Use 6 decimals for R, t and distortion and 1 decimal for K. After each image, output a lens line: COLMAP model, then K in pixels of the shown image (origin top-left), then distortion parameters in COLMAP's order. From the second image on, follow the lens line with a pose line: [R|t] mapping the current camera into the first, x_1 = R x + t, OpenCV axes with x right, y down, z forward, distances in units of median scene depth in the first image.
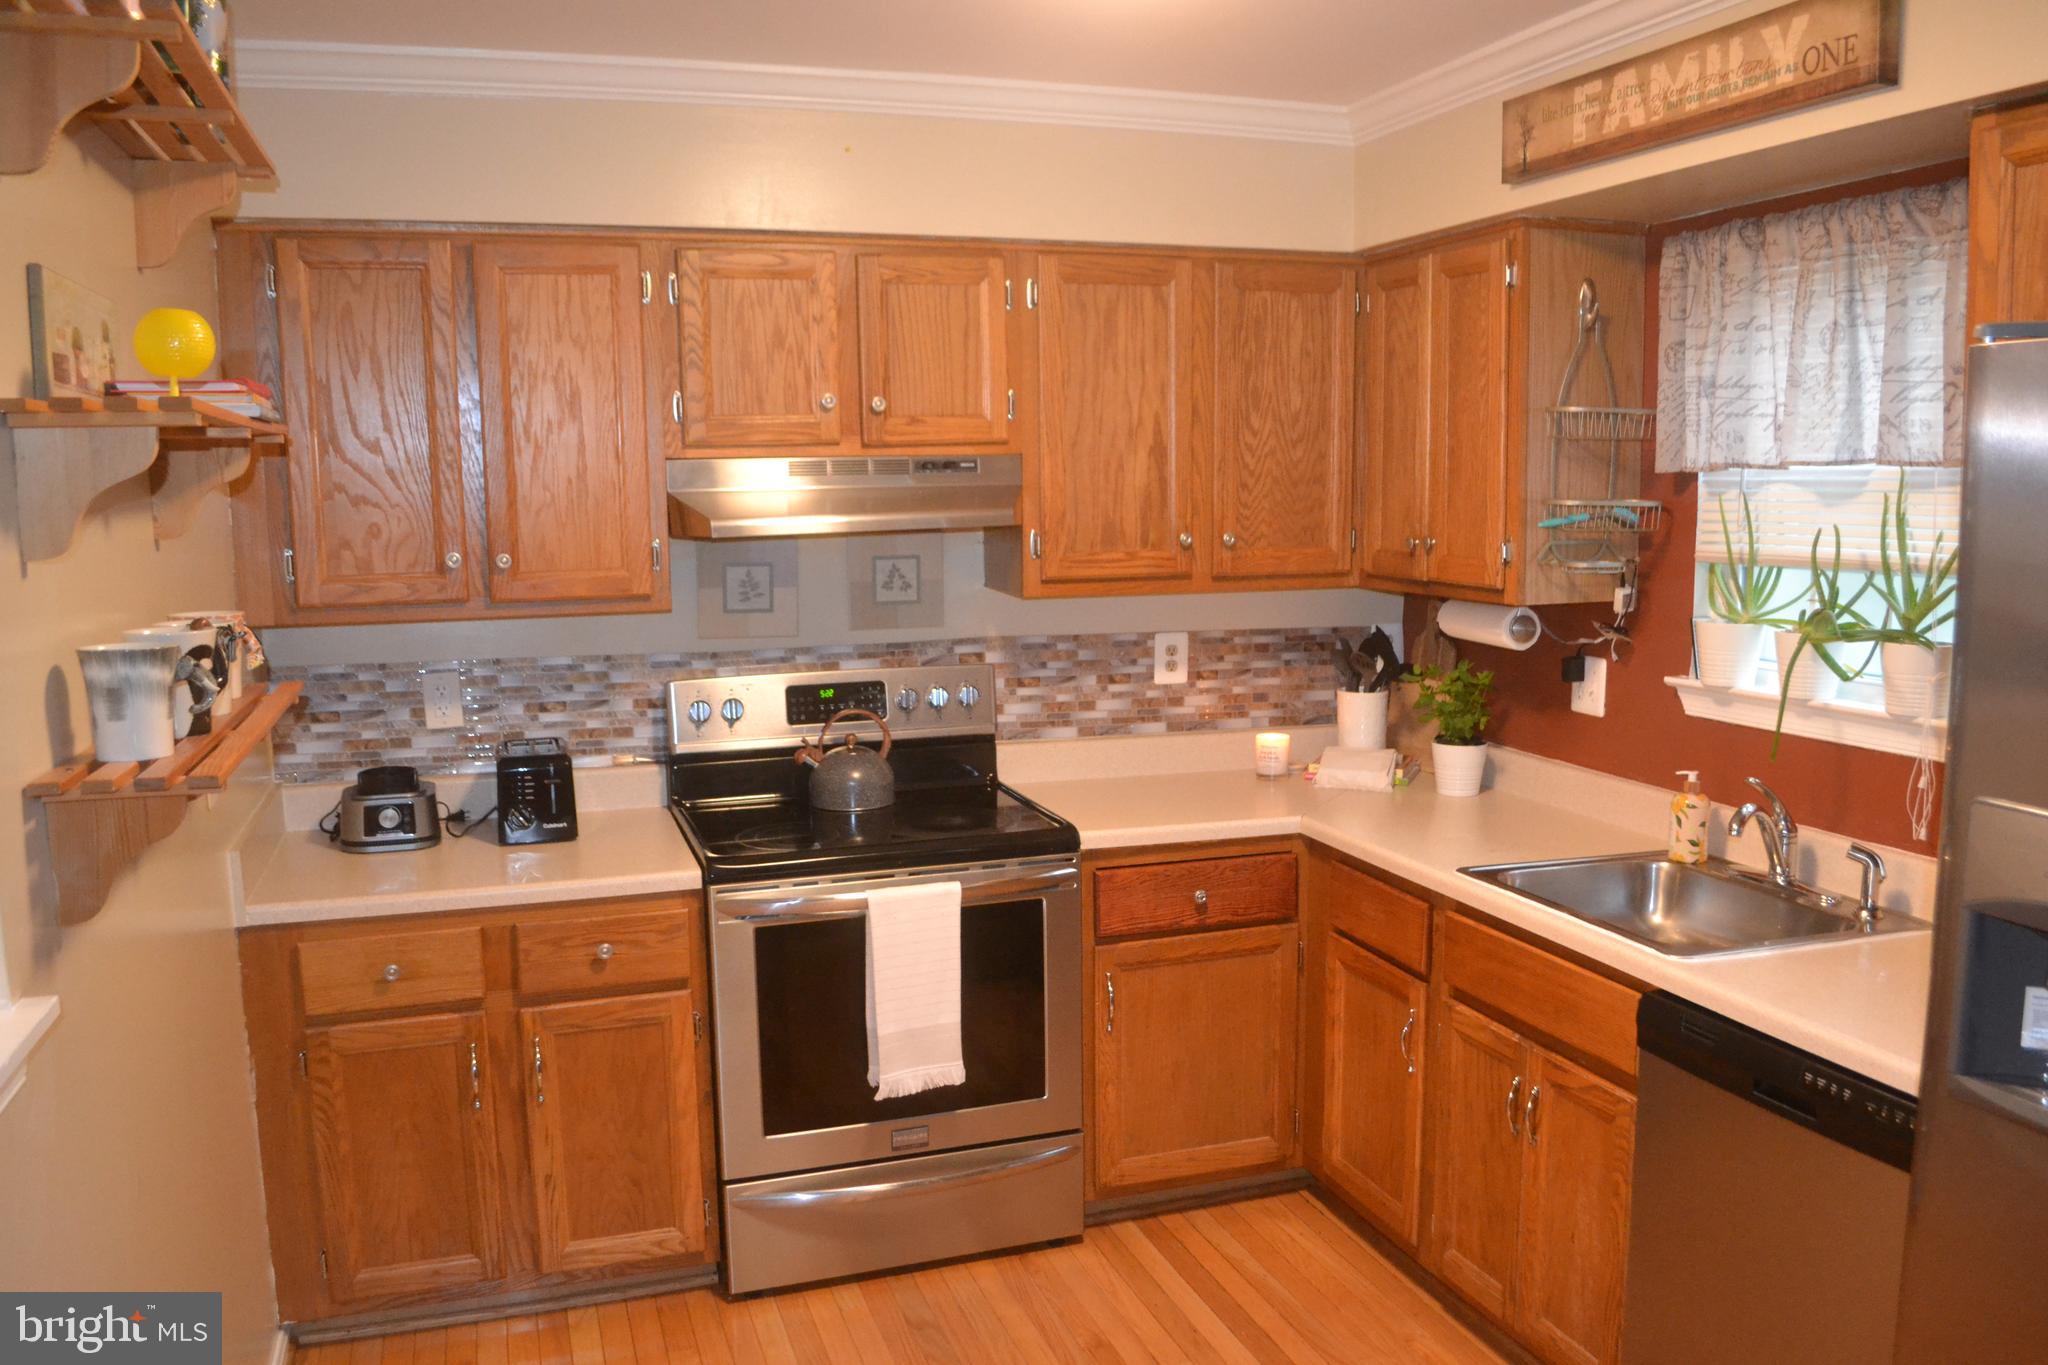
lens RADIAL K [[1631.3, 0, 1038.3], [0, 1631.3, 688.6], [0, 0, 1]] dist [-0.093166, 0.015871]
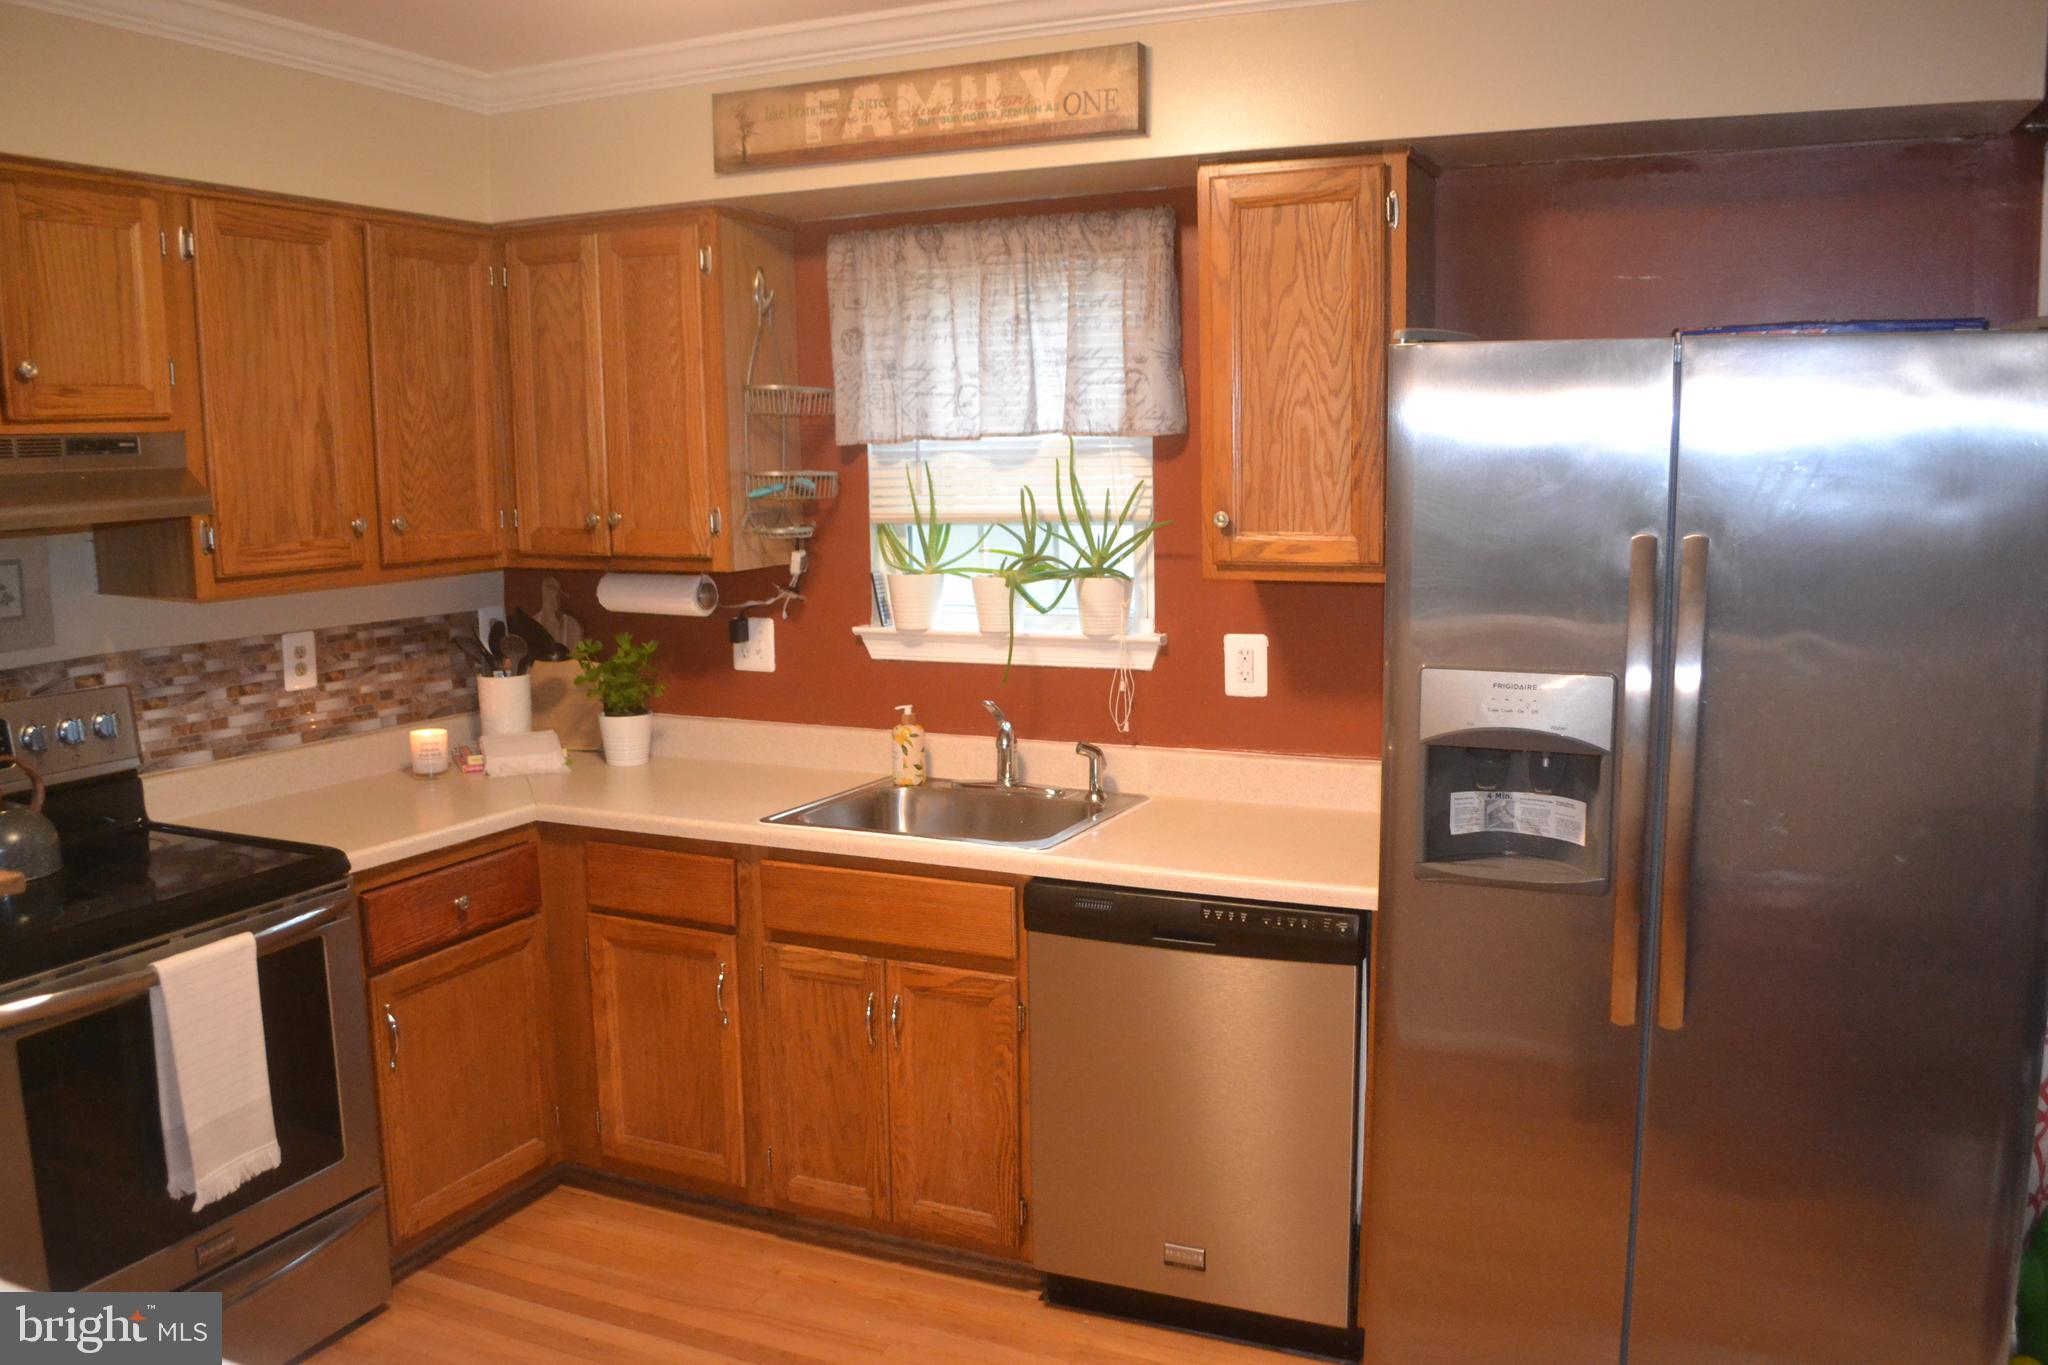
lens RADIAL K [[1631.3, 0, 1041.4], [0, 1631.3, 687.7], [0, 0, 1]] dist [-0.093166, 0.015871]
pose [[0.687050, -0.103381, 0.719218, -0.332234], [0.099545, 0.993886, 0.047770, -0.006509], [-0.719759, 0.038774, 0.693140, 0.115355]]
